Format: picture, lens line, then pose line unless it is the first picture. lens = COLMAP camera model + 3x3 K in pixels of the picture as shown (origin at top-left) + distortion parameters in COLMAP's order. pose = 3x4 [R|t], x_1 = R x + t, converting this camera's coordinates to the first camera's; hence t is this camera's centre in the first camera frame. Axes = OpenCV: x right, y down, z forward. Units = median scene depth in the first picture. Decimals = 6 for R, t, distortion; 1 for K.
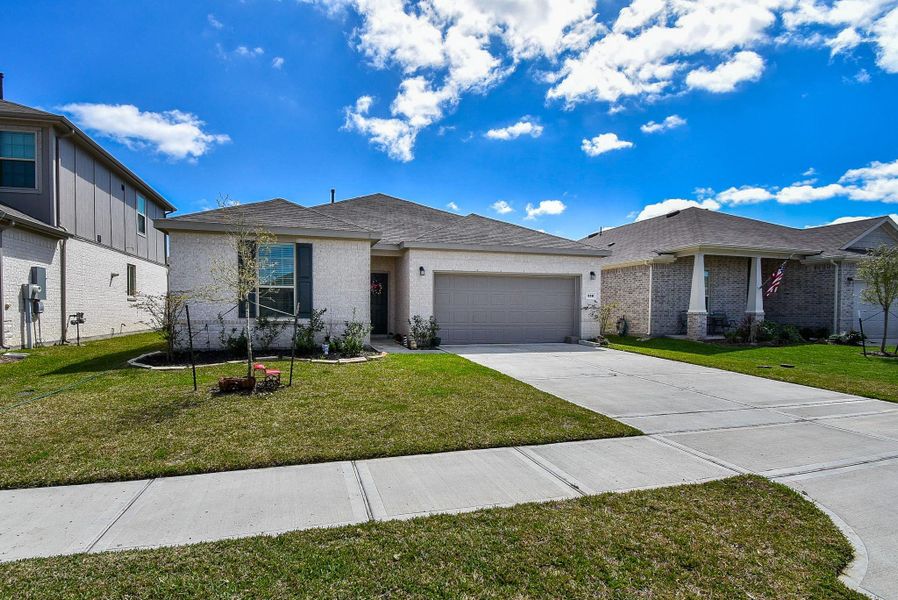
lens RADIAL K [[430.3, 0, 418.3], [0, 430.3, 324.9], [0, 0, 1]] dist [-0.018022, -0.000216]
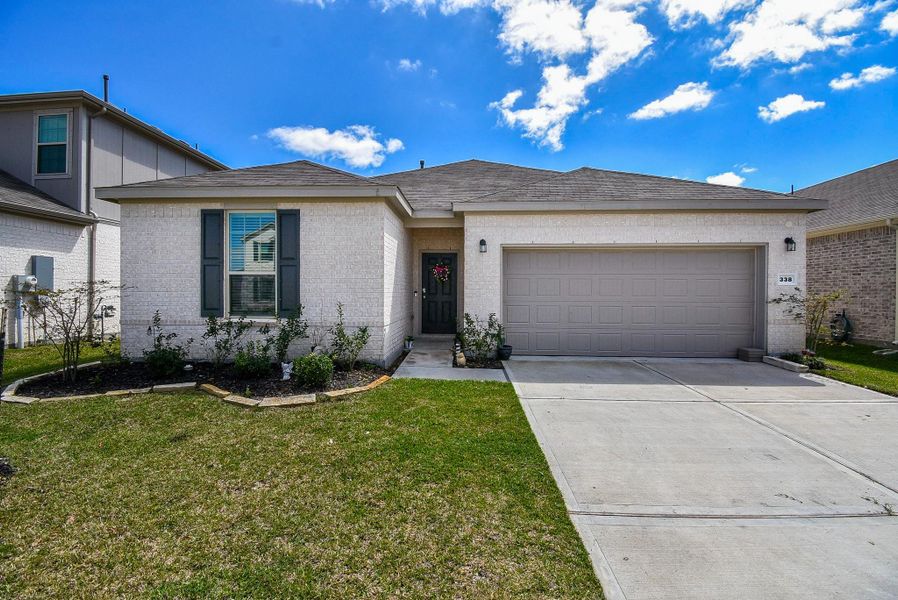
lens RADIAL K [[396.6, 0, 447.7], [0, 396.6, 296.4], [0, 0, 1]] dist [0.002452, -0.017487]
pose [[0.953295, -0.001196, -0.302037, 0.123107], [-0.008415, 0.999499, -0.030516, -0.024540], [0.301922, 0.031632, 0.952808, 0.347466]]
